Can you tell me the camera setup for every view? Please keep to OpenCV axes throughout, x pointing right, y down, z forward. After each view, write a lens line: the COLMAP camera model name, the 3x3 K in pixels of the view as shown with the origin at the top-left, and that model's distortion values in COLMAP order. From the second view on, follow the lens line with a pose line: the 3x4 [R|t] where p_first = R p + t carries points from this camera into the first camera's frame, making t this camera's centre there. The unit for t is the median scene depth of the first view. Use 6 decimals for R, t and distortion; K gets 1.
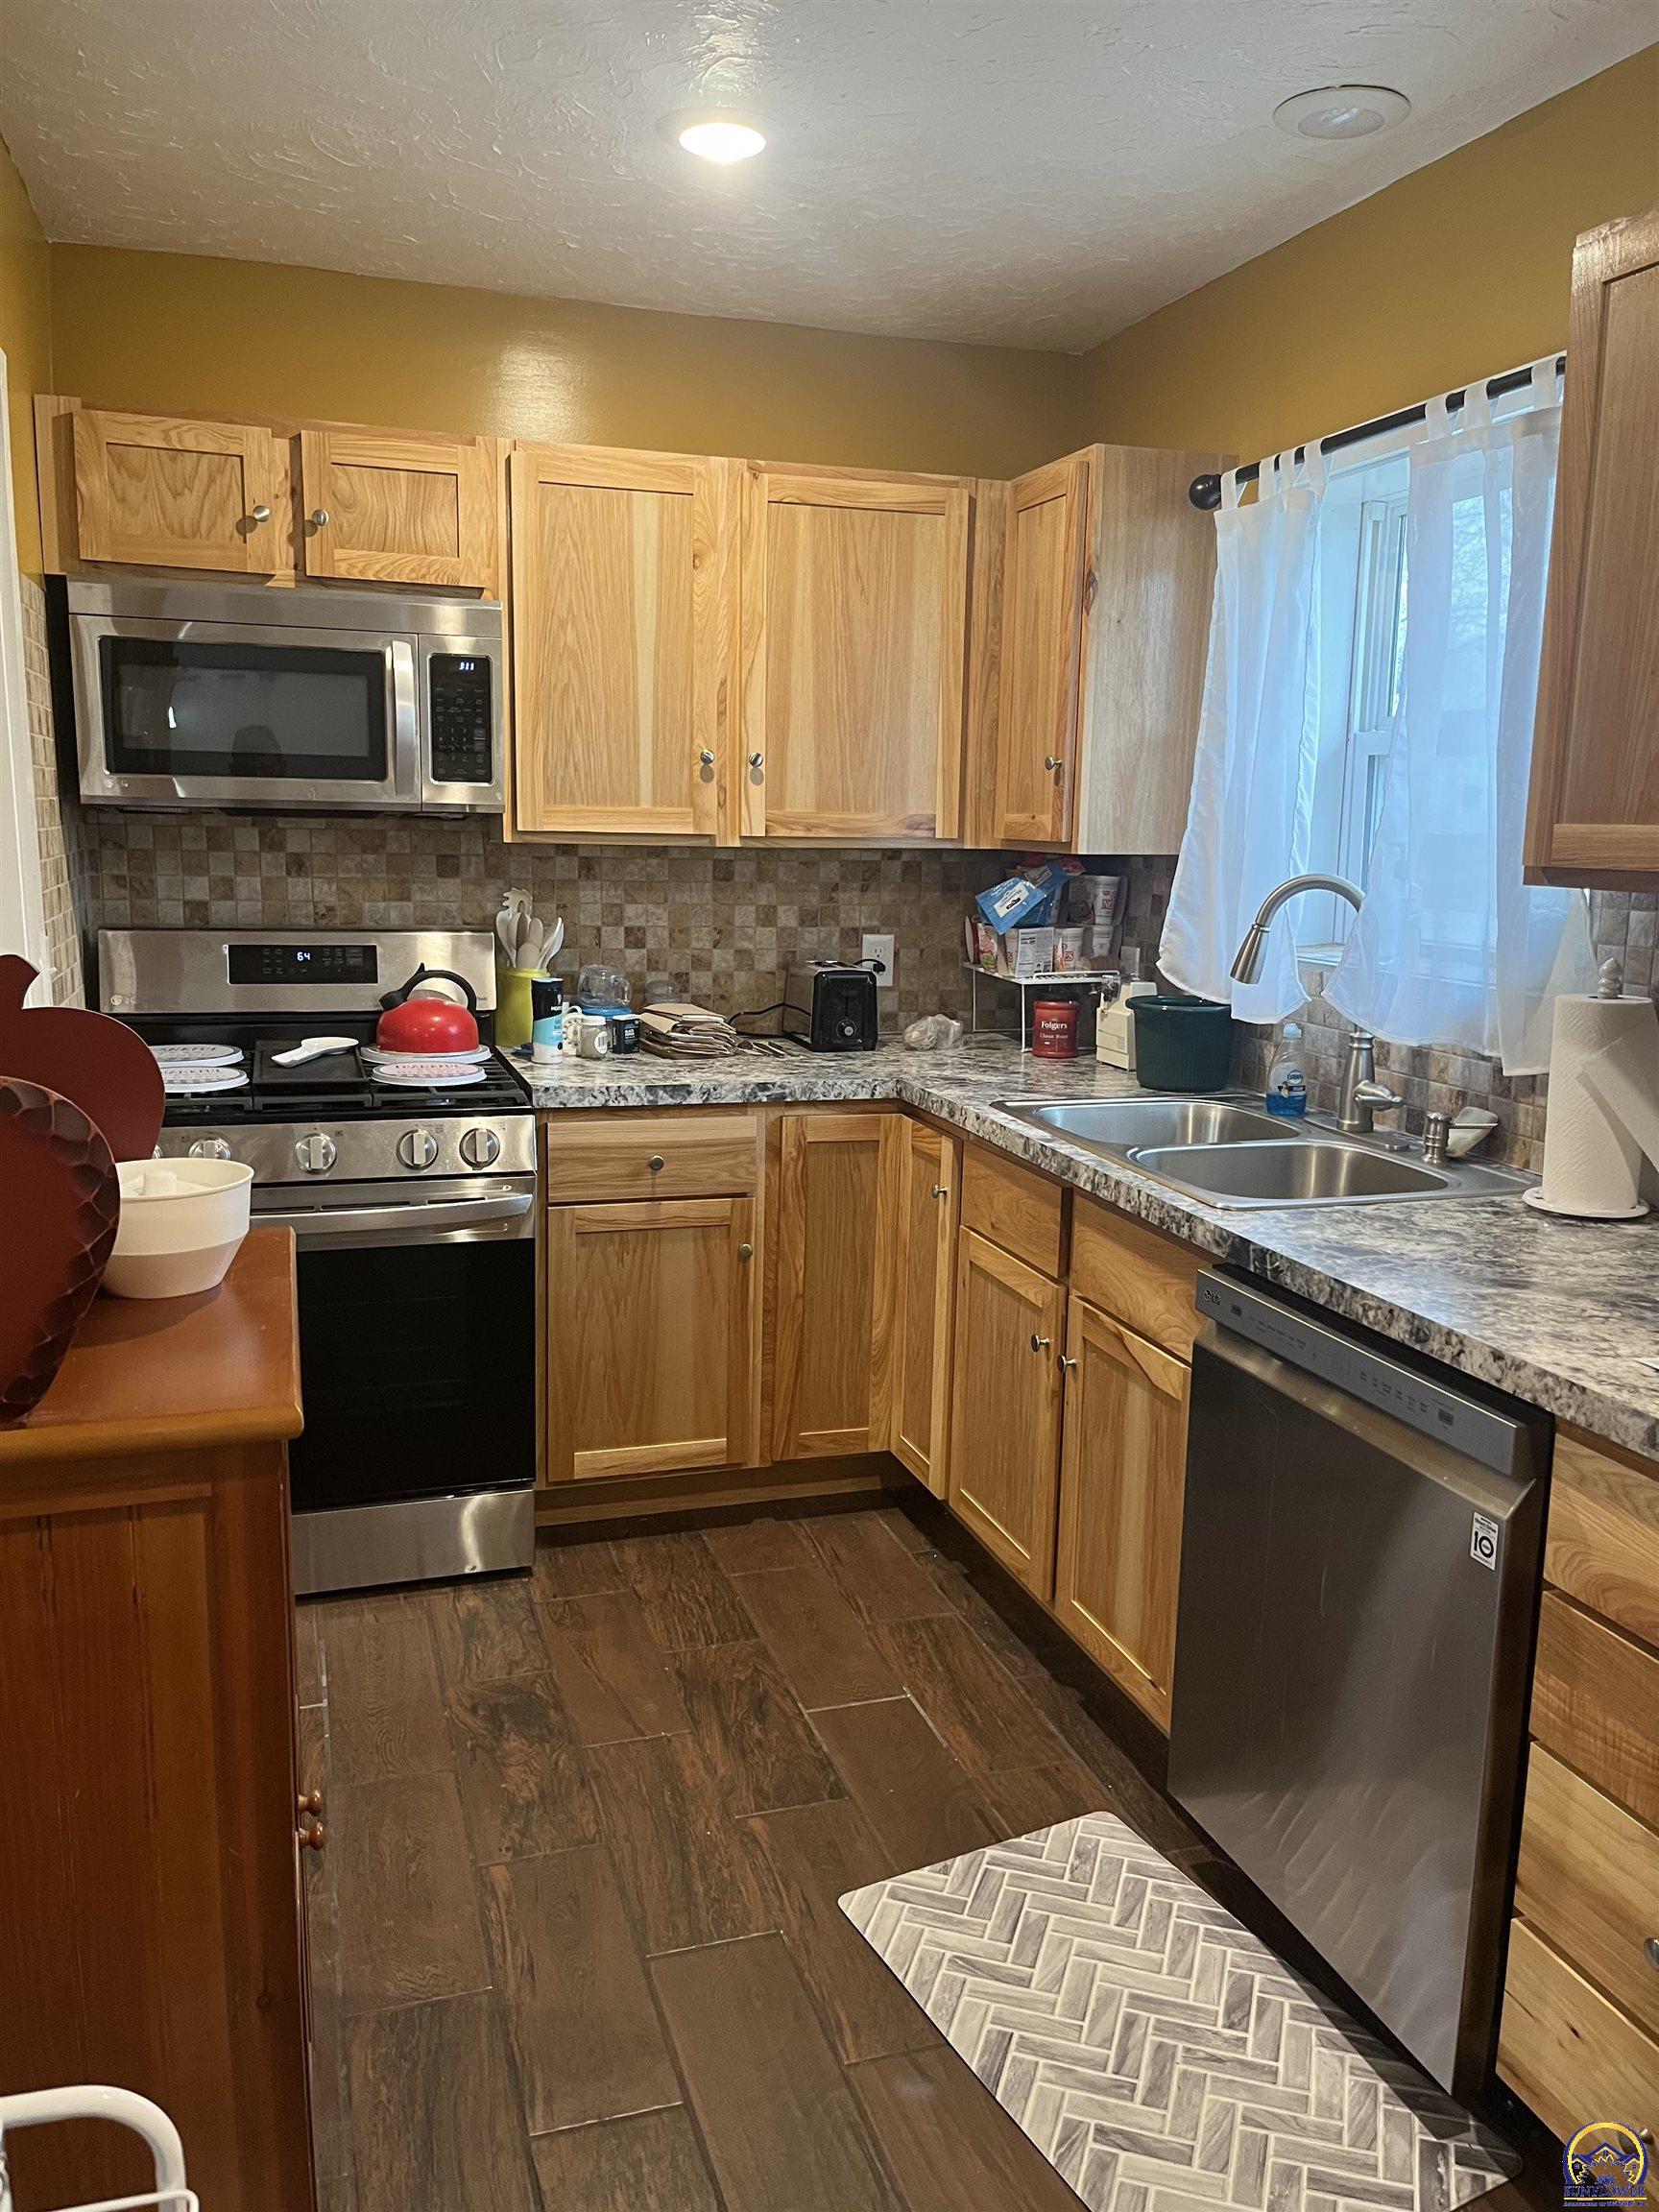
lens RADIAL K [[1676.4, 0, 834.9], [0, 1676.4, 1113.2], [0, 0, 1]] dist [0.057662, -0.080187]
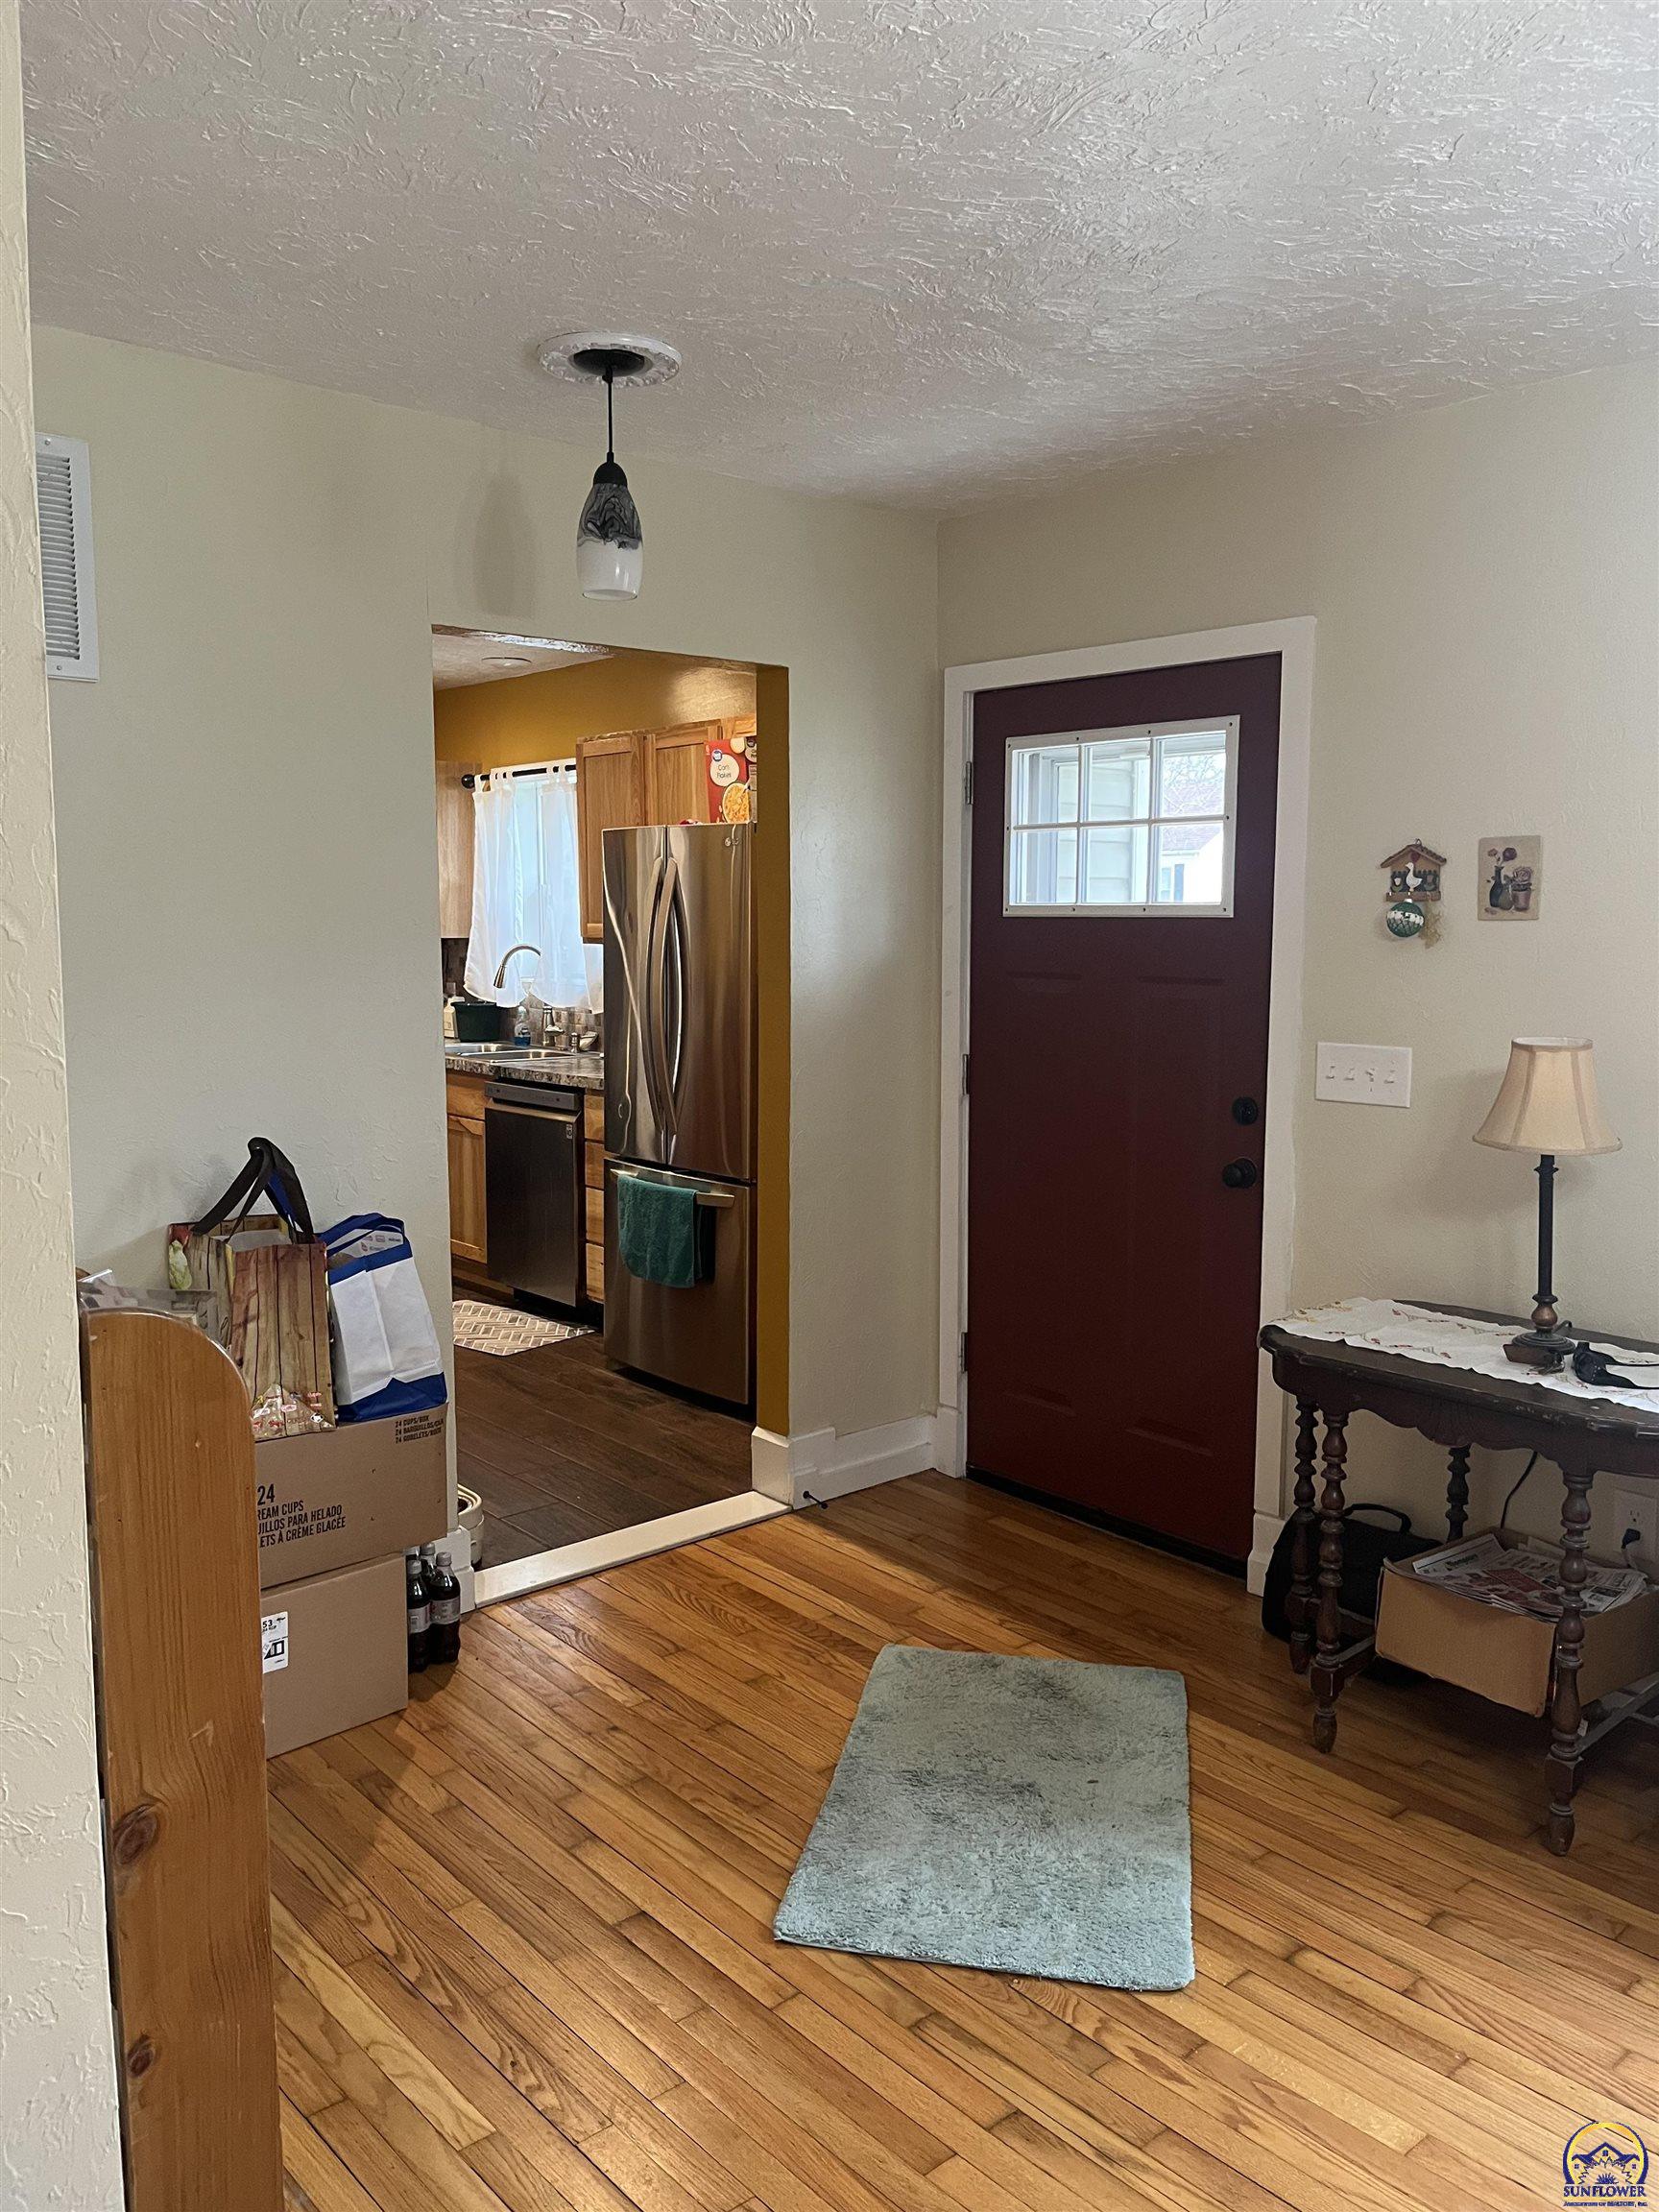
lens RADIAL K [[1676.4, 0, 830.8], [0, 1676.4, 1113.2], [0, 0, 1]] dist [0.057662, -0.080187]
pose [[0.920925, -0.059825, 0.385120, -0.235227], [0.081557, 0.995852, -0.040327, 0.214999], [-0.381110, 0.068548, 0.921985, -1.266192]]
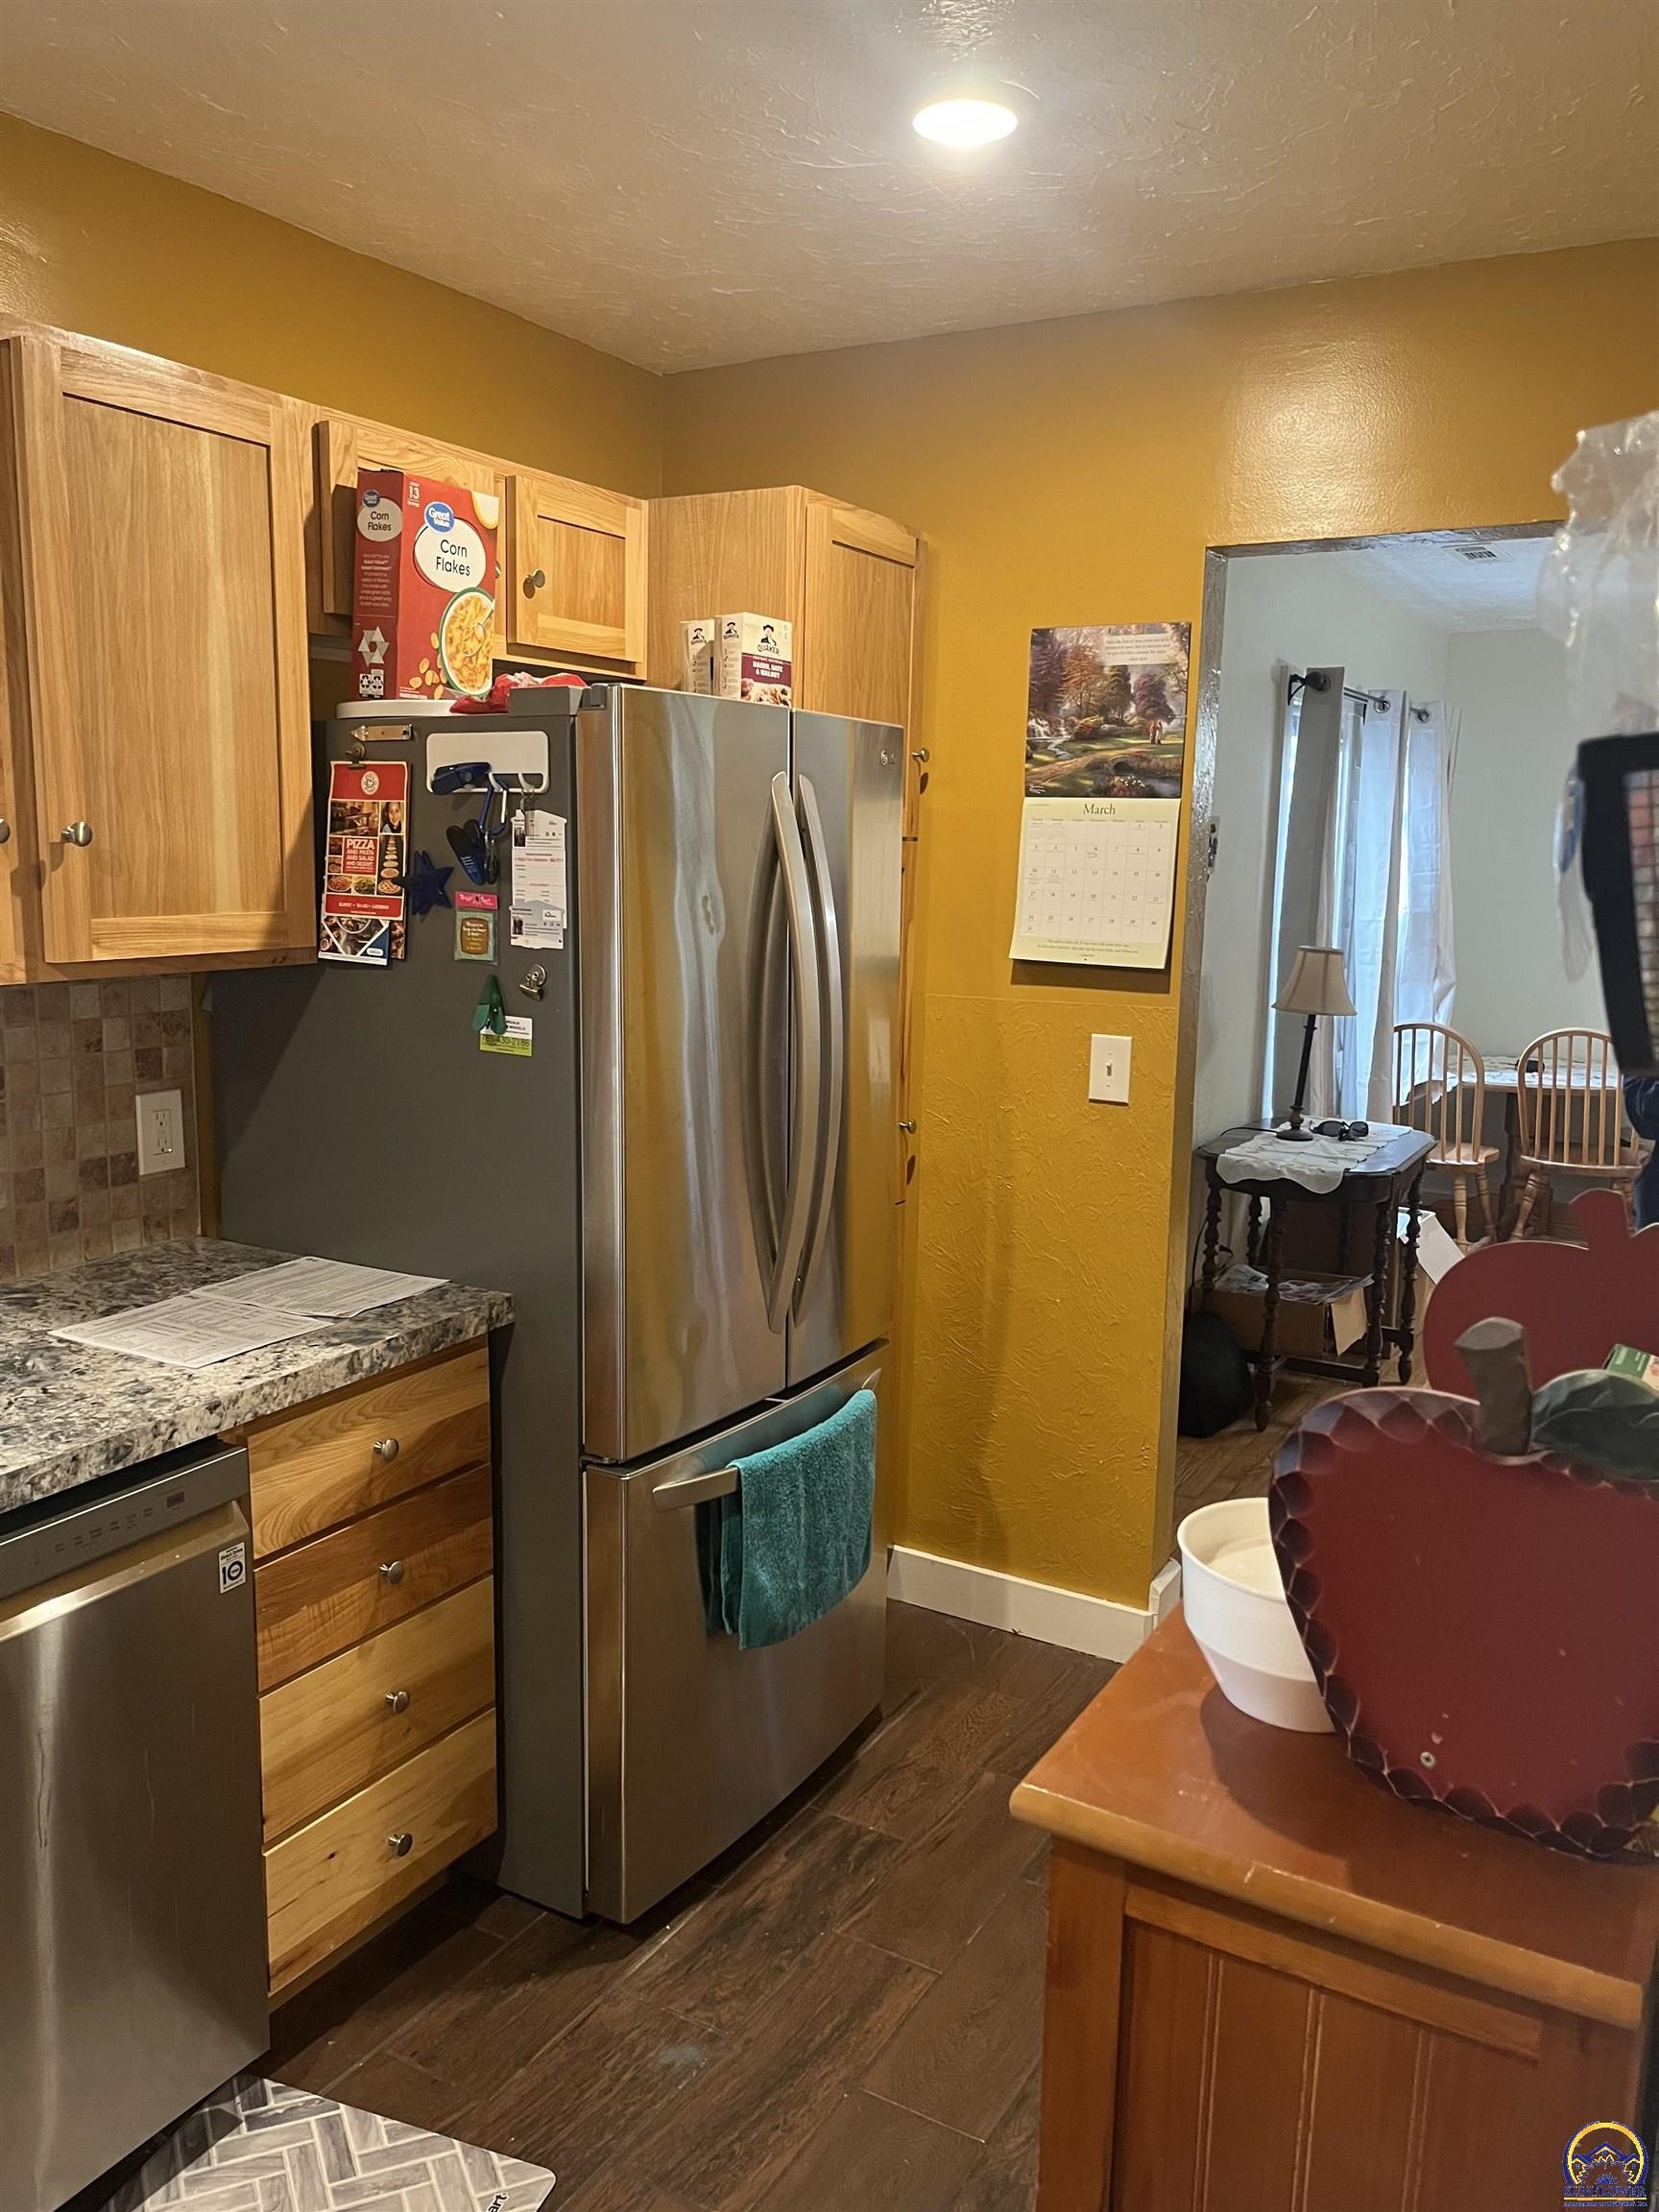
lens RADIAL K [[1676.4, 0, 823.9], [0, 1676.4, 1101.6], [0, 0, 1]] dist [0.057662, -0.080187]
pose [[-0.656548, -0.143052, 0.740595, -0.353369], [0.110245, 0.953108, 0.281834, -0.168120], [-0.746184, 0.266684, -0.609991, 0.706912]]
